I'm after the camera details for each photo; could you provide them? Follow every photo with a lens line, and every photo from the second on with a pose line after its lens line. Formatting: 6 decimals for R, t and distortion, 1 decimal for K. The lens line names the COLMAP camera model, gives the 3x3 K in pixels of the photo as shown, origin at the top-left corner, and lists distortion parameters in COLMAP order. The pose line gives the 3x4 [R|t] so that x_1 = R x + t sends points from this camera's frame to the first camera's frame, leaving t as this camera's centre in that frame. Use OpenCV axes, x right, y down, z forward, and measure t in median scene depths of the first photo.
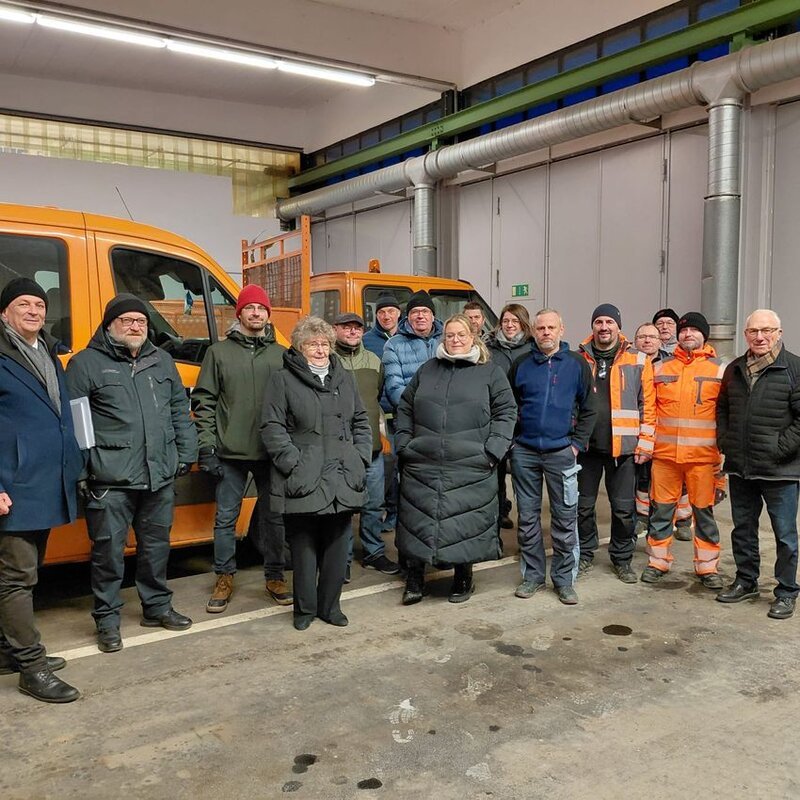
lens RADIAL K [[786.5, 0, 400.5], [0, 786.5, 373.0], [0, 0, 1]] dist [0.043876, -0.109156]
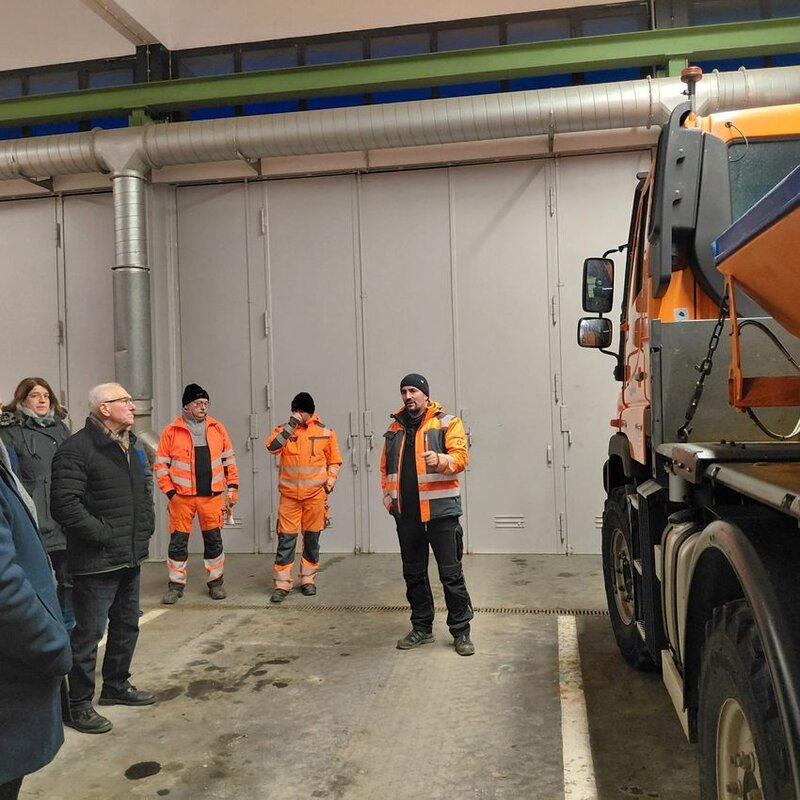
lens RADIAL K [[786.5, 0, 400.5], [0, 786.5, 373.0], [0, 0, 1]] dist [0.043876, -0.109156]
pose [[0.687788, 0.004263, 0.725899, -0.070559], [0.066963, 0.995346, -0.069293, -0.005444], [-0.722816, 0.096267, 0.684302, 0.106172]]
